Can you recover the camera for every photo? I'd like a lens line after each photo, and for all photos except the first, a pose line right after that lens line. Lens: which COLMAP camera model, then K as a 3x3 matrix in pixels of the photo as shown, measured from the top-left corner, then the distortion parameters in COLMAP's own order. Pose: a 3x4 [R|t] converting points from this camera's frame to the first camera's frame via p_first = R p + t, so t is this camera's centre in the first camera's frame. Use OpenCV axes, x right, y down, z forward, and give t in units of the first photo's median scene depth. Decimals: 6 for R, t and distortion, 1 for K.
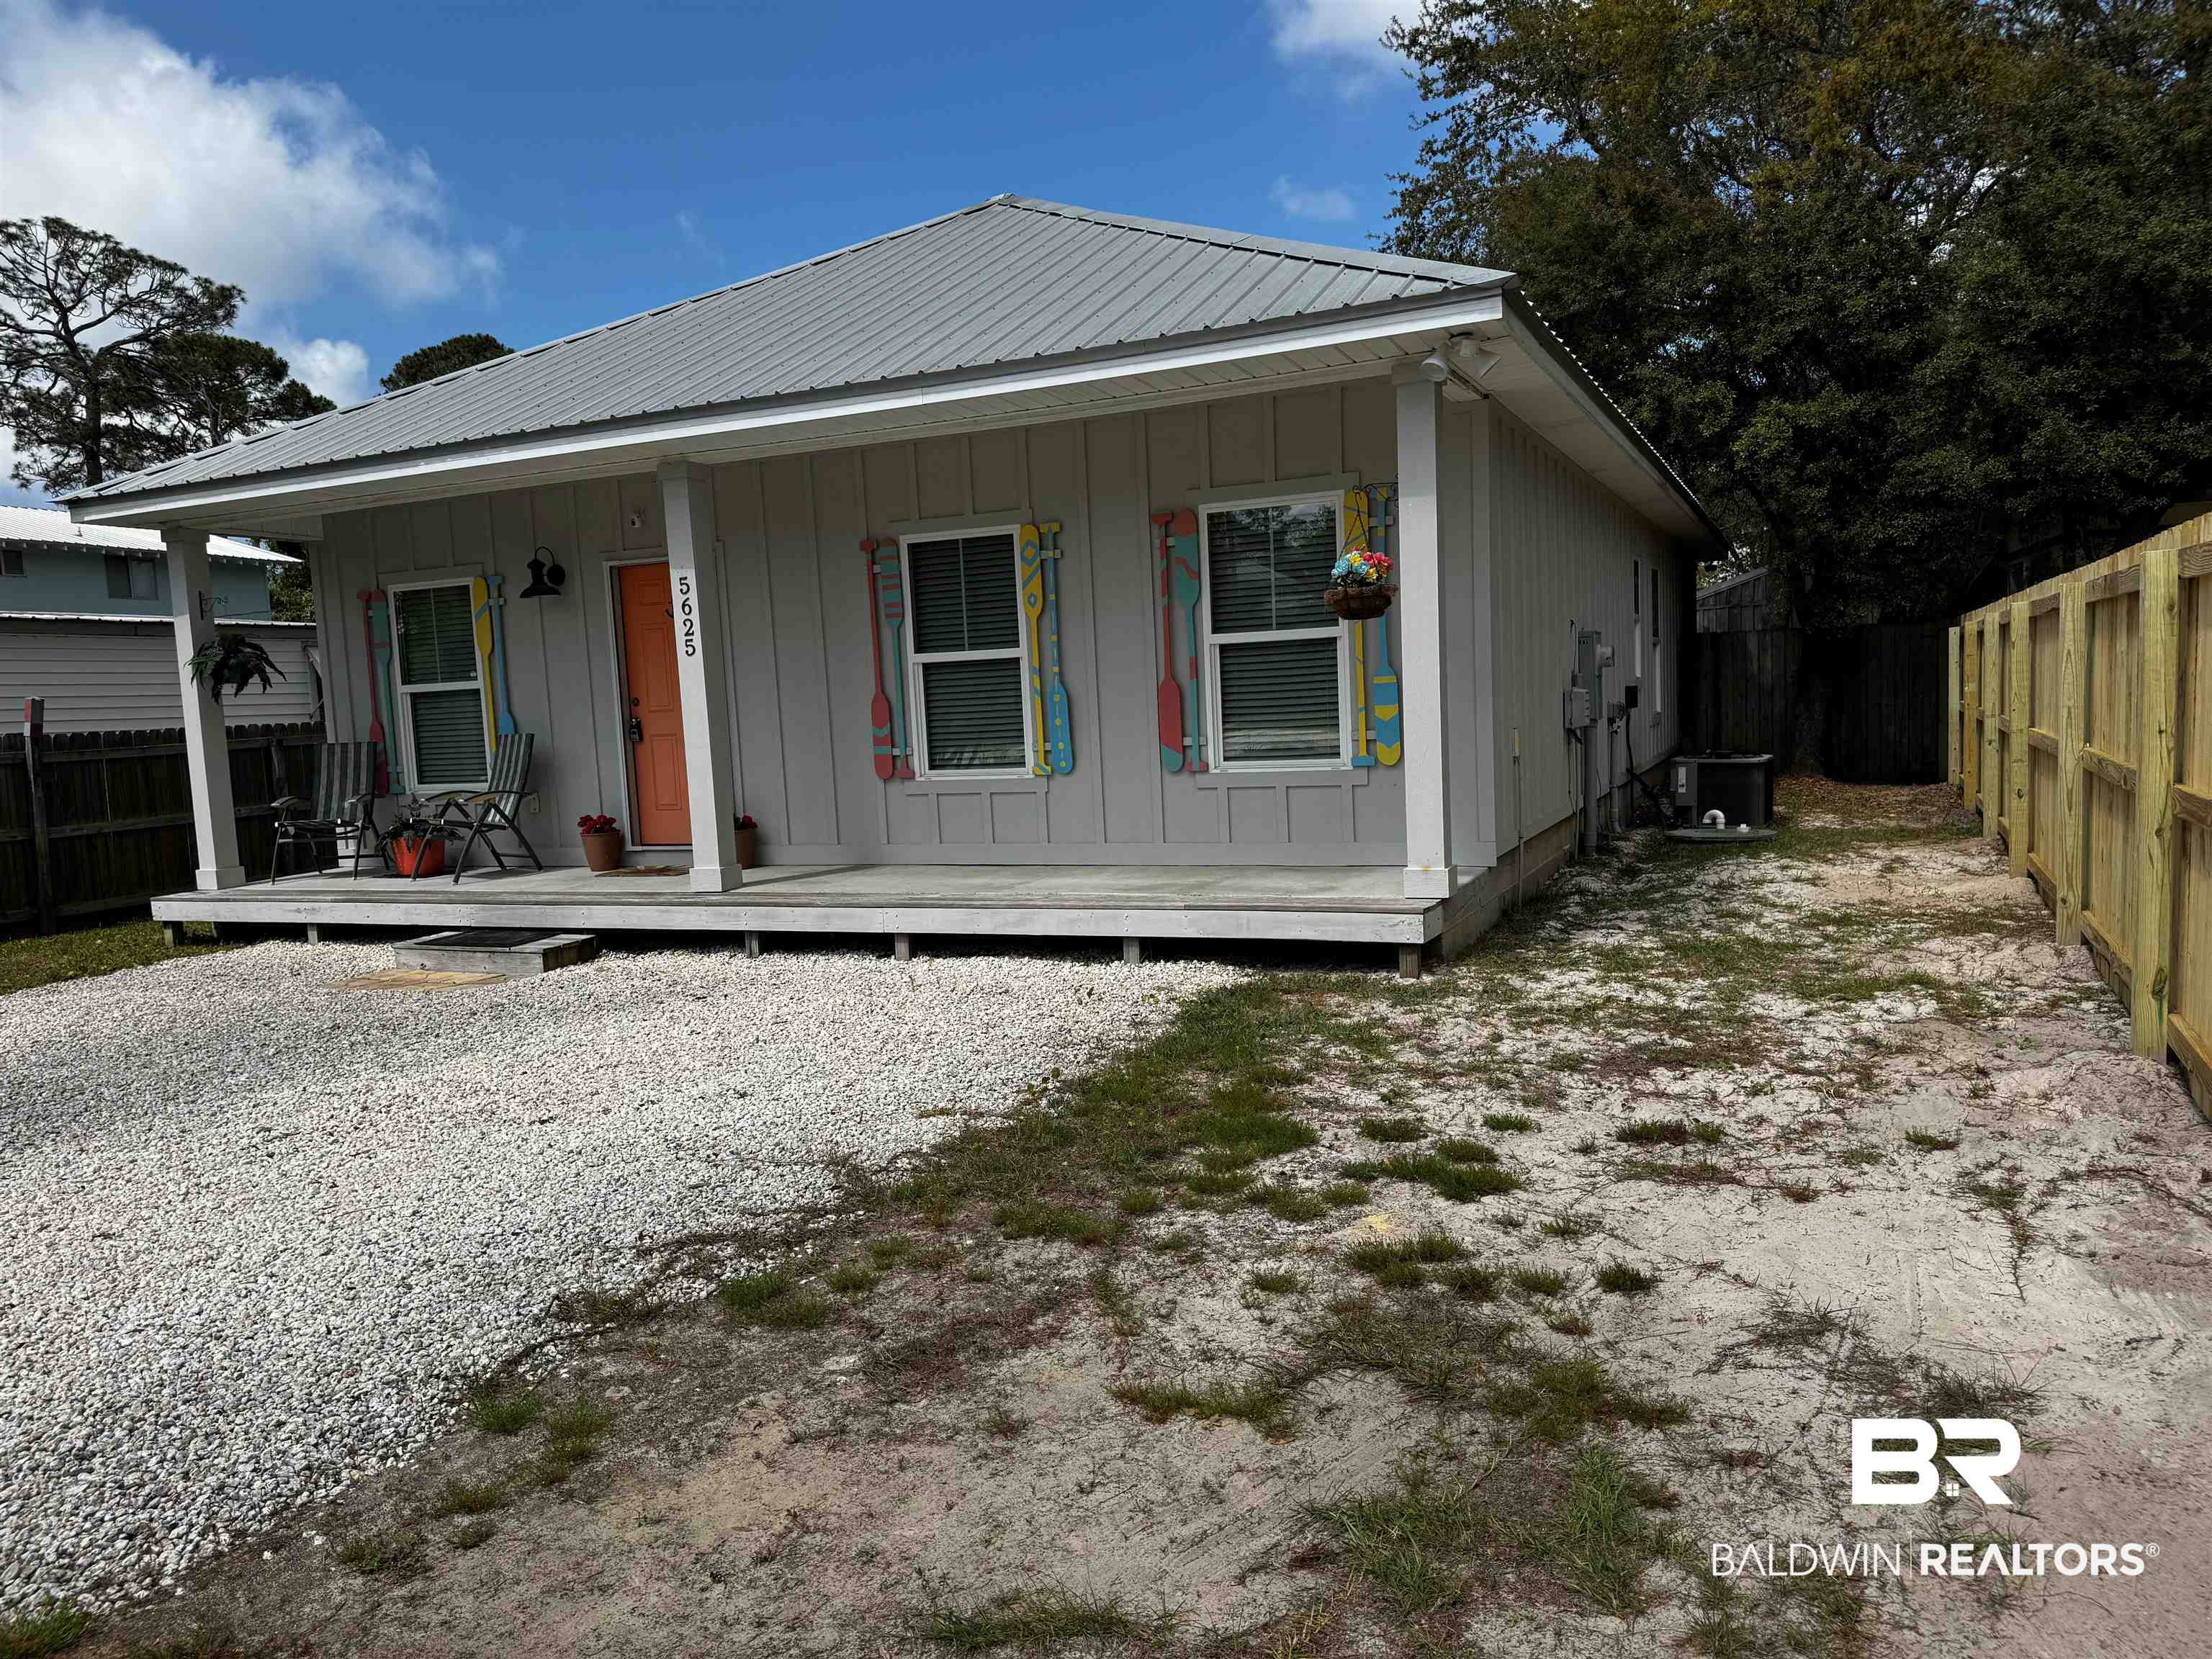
lens RADIAL K [[1570.8, 0, 1110.7], [0, 1570.8, 849.1], [0, 0, 1]] dist [0.059924, -0.003666]
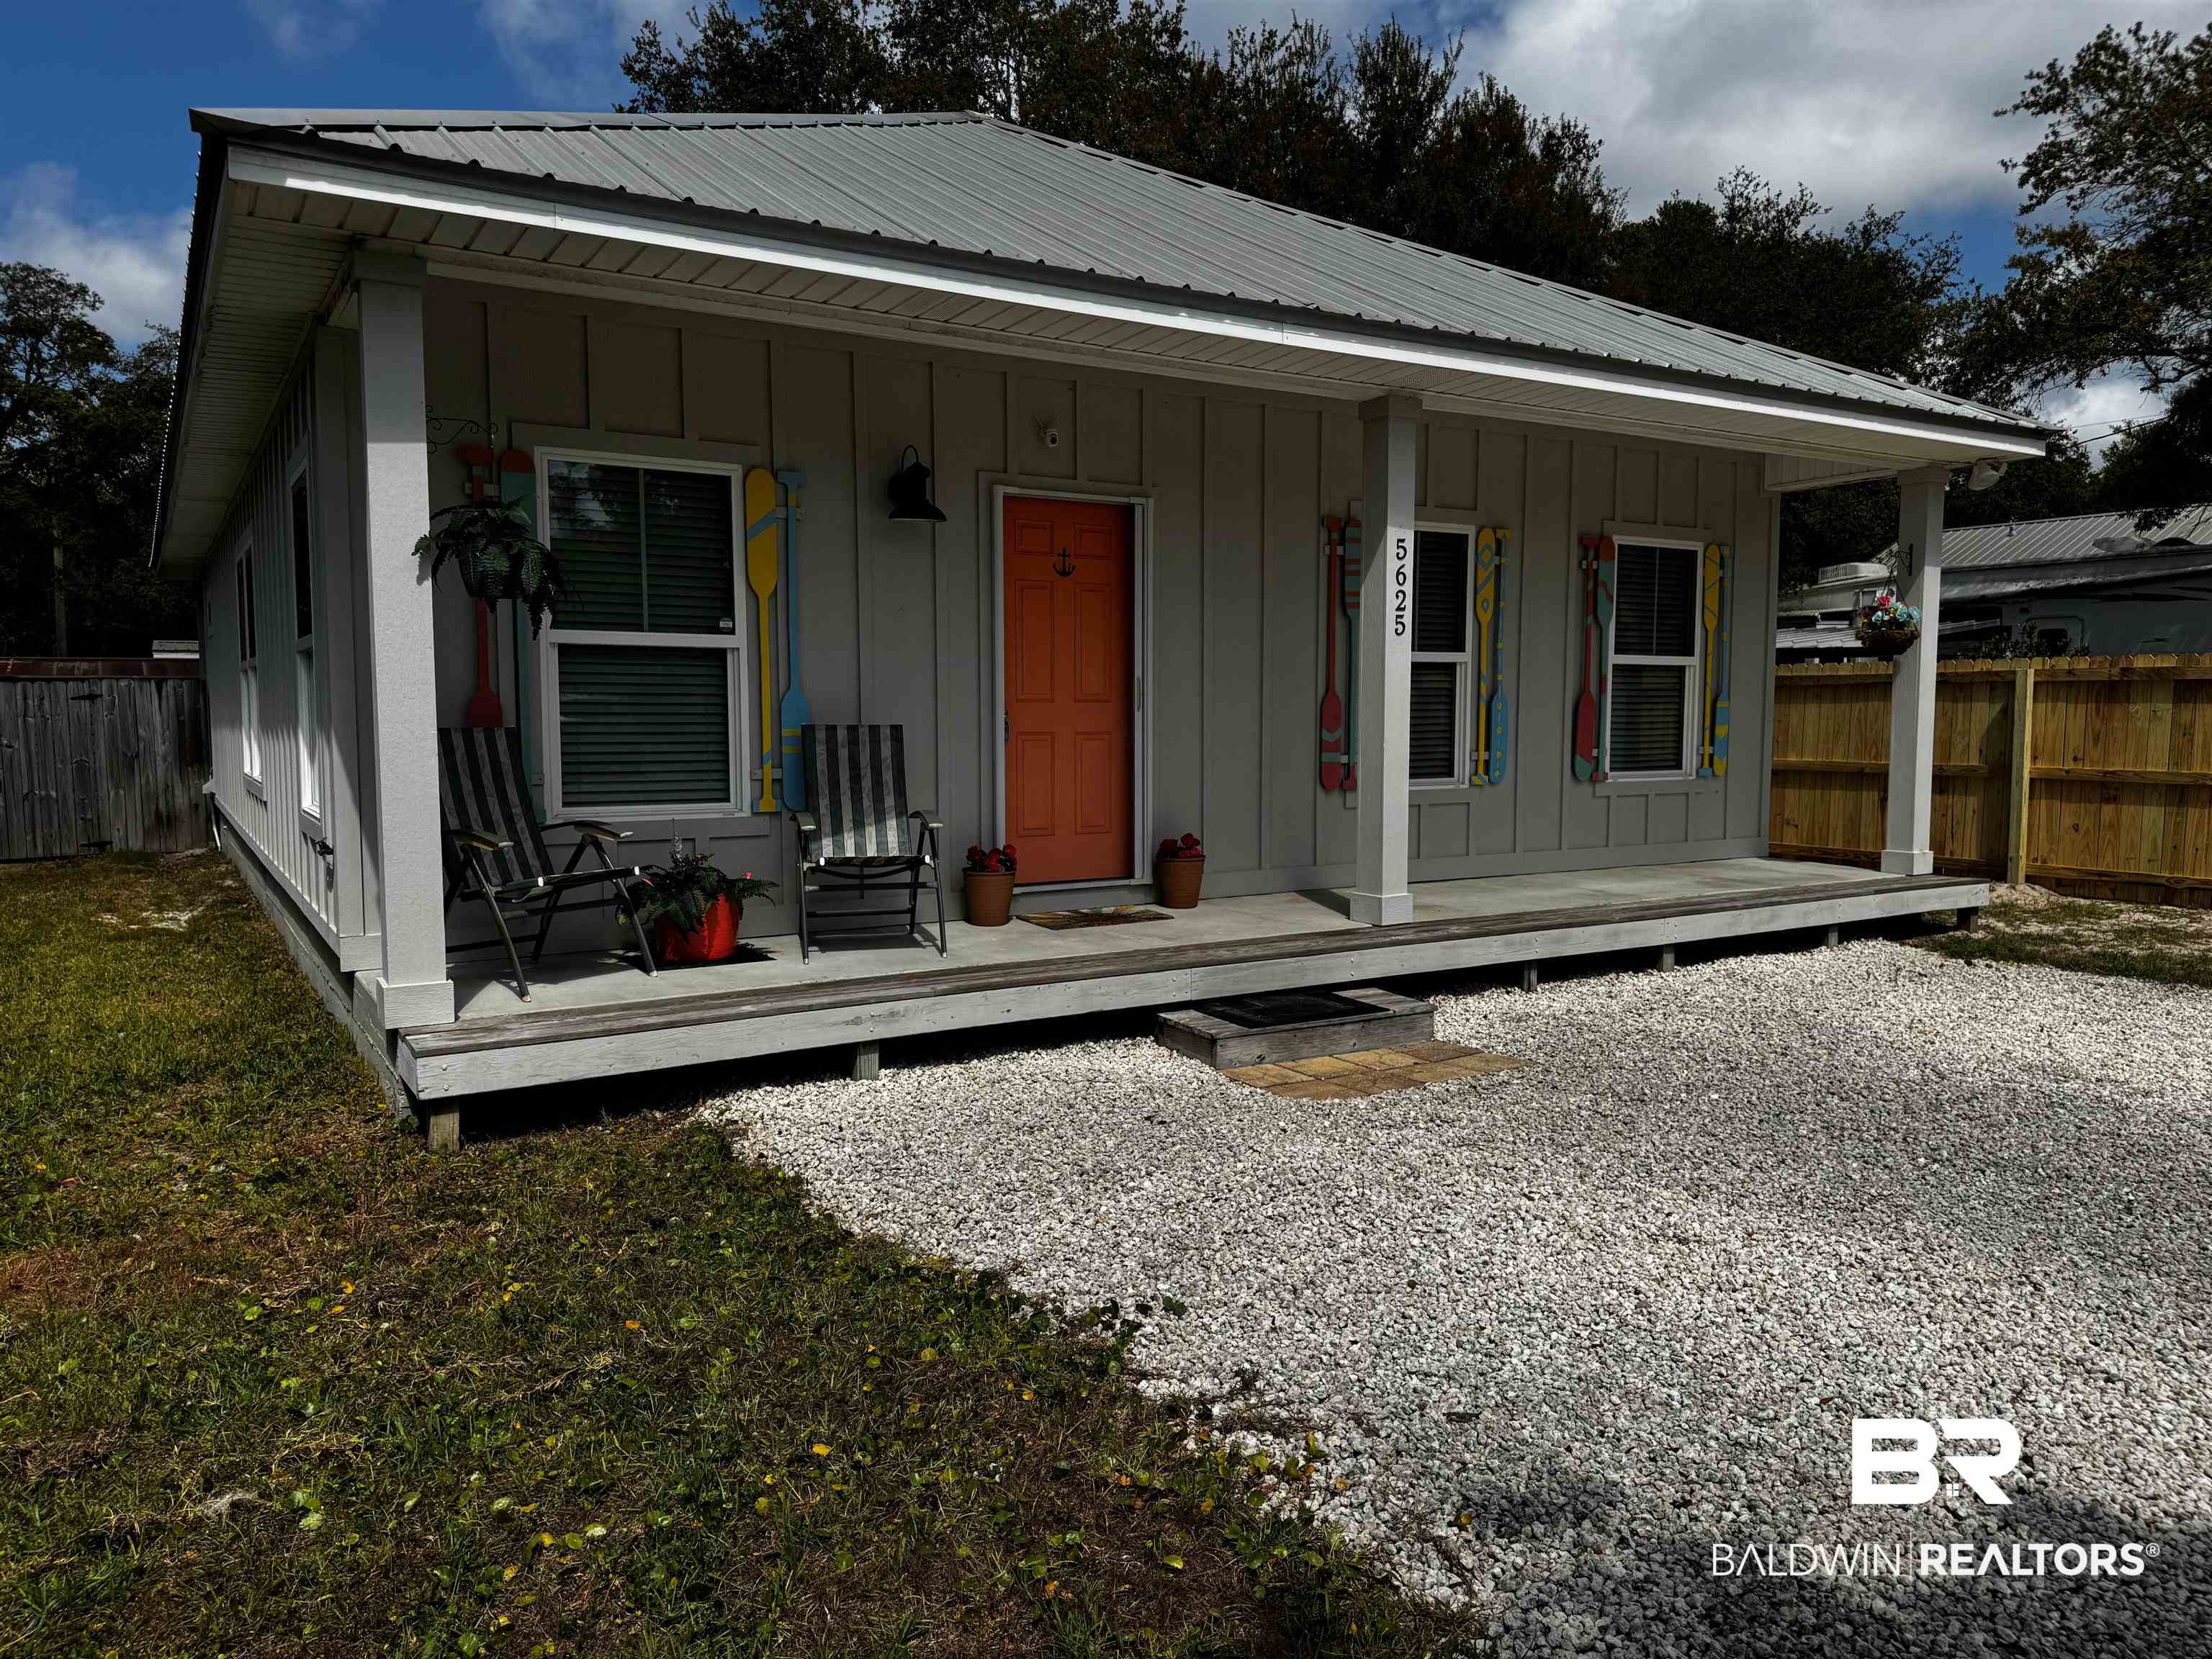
lens RADIAL K [[1570.8, 0, 1106.0], [0, 1570.8, 831.0], [0, 0, 1]] dist [0.059924, -0.003666]
pose [[0.548403, -0.018928, 0.836000, -1.028734], [0.050140, 0.998689, -0.010280, -0.020794], [-0.834710, 0.047555, 0.548633, 0.684332]]
